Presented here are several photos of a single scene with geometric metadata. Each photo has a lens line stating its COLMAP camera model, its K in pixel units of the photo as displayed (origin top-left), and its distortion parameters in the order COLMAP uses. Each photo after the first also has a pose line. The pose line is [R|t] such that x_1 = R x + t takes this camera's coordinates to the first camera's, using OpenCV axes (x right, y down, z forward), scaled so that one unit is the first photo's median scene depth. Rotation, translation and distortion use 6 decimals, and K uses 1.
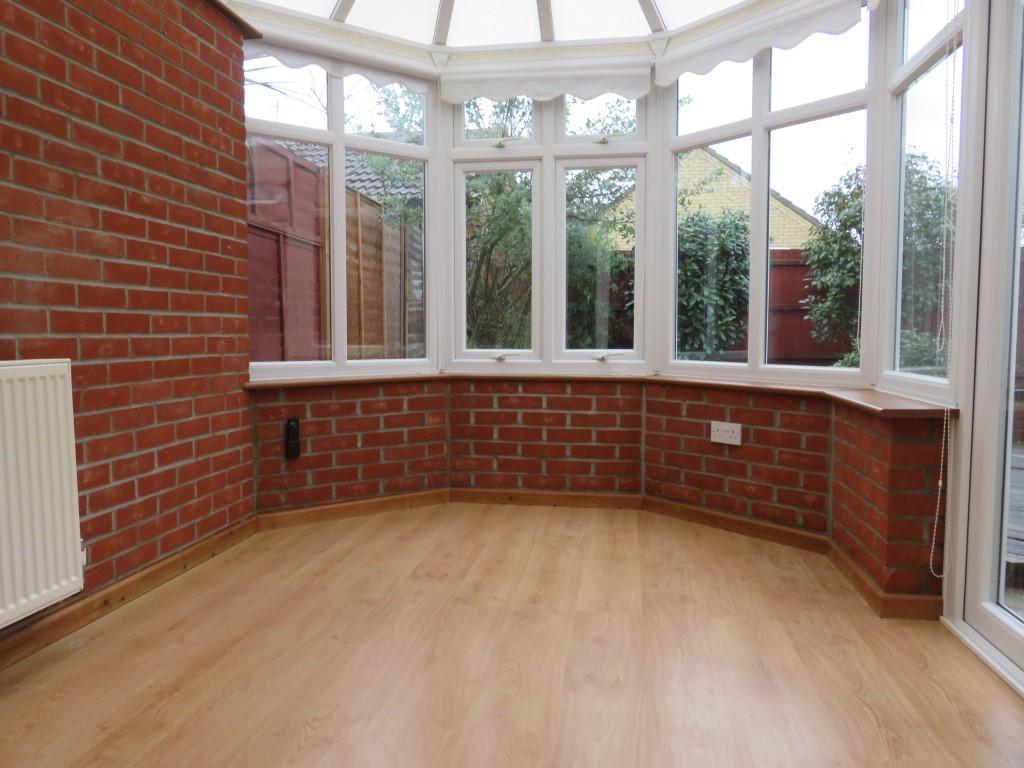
lens RADIAL K [[769.8, 0, 510.7], [0, 769.8, 389.1], [0, 0, 1]] dist [-0.008613, 0.001003]
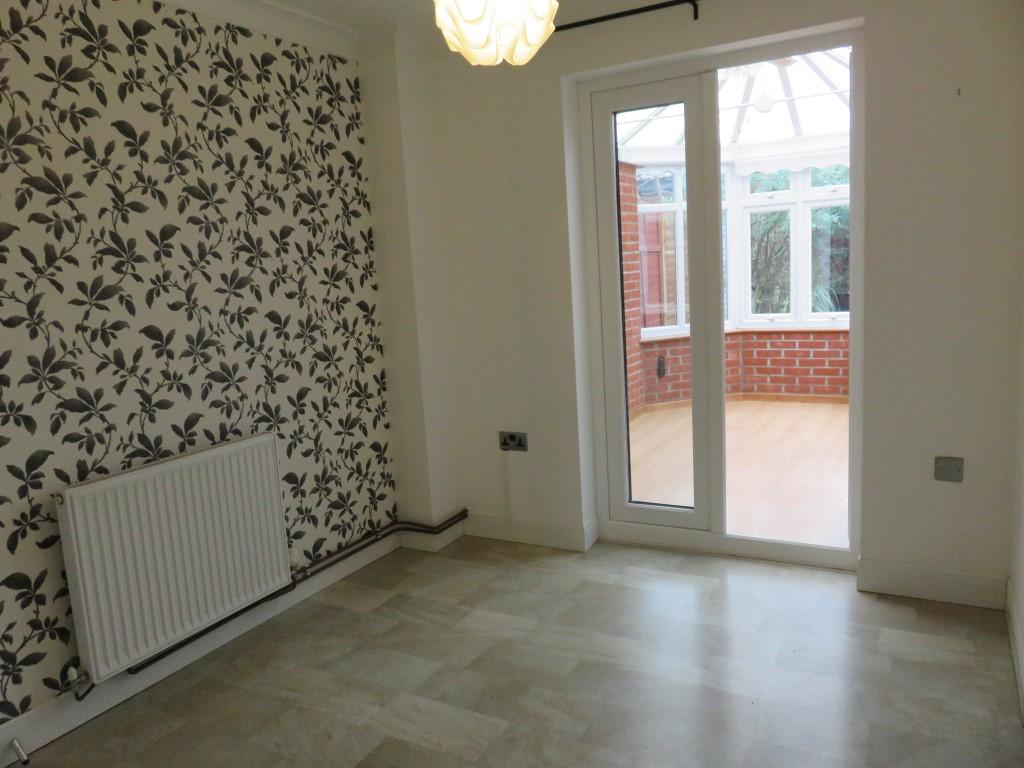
lens RADIAL K [[769.8, 0, 517.4], [0, 769.8, 391.1], [0, 0, 1]] dist [-0.008613, 0.001003]
pose [[0.937953, -0.001824, -0.346756, 0.053284], [0.036360, 0.994991, 0.093118, -0.064869], [0.344850, -0.099948, 0.933322, -0.899108]]
